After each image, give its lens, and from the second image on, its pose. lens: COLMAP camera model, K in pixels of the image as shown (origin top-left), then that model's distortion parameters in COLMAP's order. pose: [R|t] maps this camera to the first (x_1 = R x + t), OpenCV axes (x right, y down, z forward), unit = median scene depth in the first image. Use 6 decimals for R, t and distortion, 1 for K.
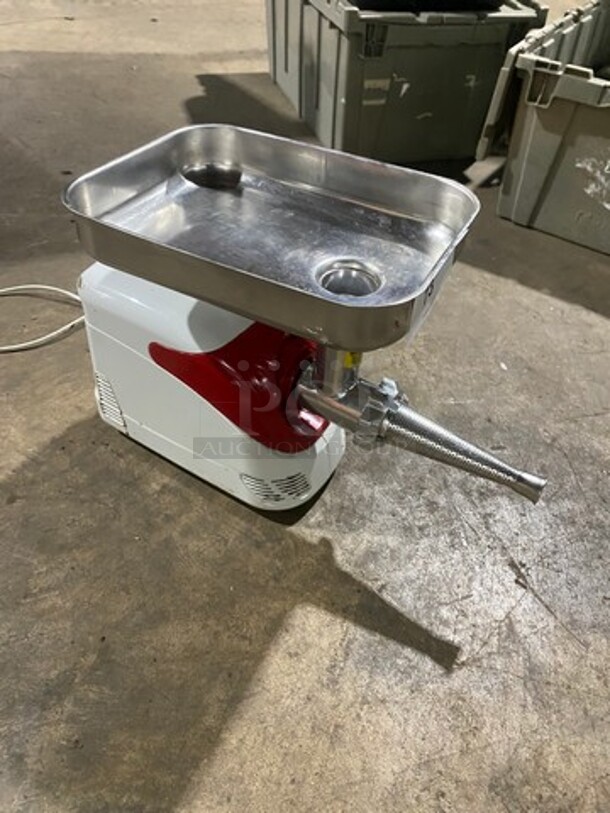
lens RADIAL K [[612.9, 0, 310.7], [0, 612.9, 408.8], [0, 0, 1]] dist [0.012632, -0.016900]
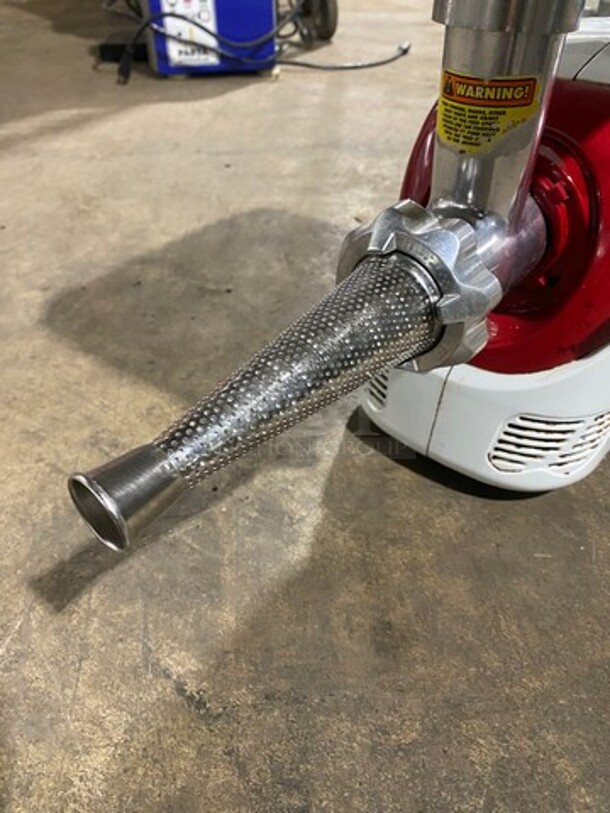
lens RADIAL K [[612.9, 0, 302.8], [0, 612.9, 401.4], [0, 0, 1]] dist [0.012632, -0.016900]
pose [[-0.169170, 0.570268, -0.803851, 0.540066], [-0.705943, 0.499041, 0.502596, -0.122301], [0.687769, 0.652497, 0.318154, 0.870359]]
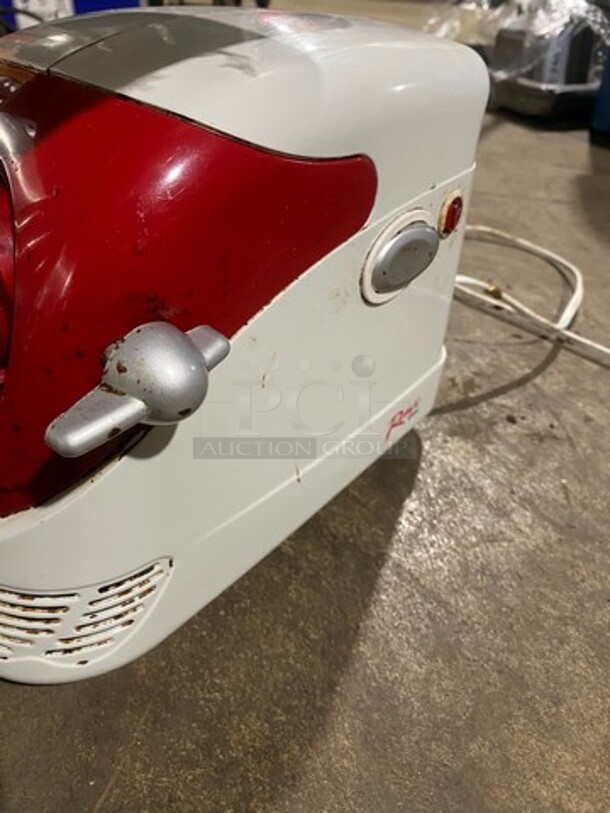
lens RADIAL K [[612.9, 0, 305.5], [0, 612.9, 407.6], [0, 0, 1]] dist [0.012632, -0.016900]
pose [[-0.155189, 0.542800, -0.825400, 0.273024], [-0.750099, 0.478965, 0.456009, -0.331826], [0.642859, 0.689899, 0.332824, 1.128256]]
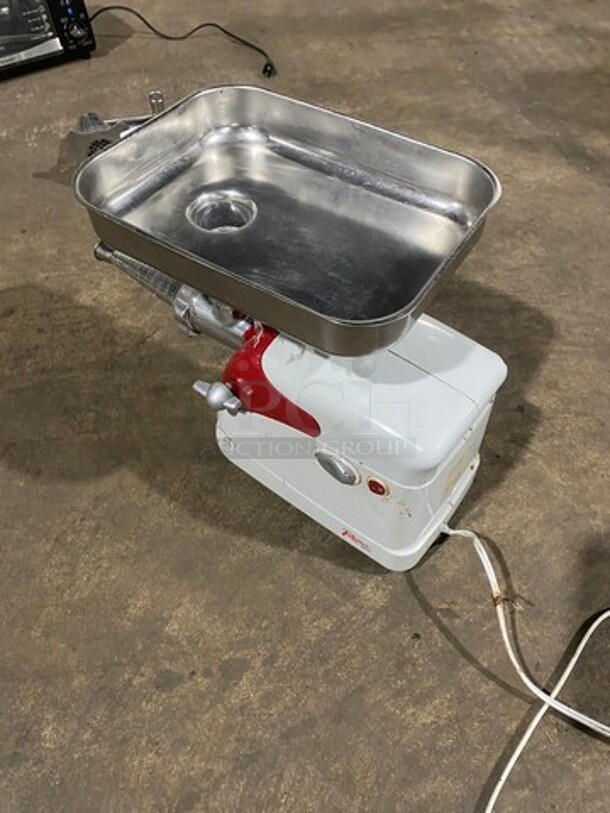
lens RADIAL K [[612.9, 0, 310.7], [0, 612.9, 409.1], [0, 0, 1]] dist [0.012632, -0.016900]
pose [[-0.991851, -0.127223, 0.006848, -0.115876], [0.022473, -0.121794, 0.992301, -1.137518], [-0.125409, 0.984368, 0.123661, 1.048666]]
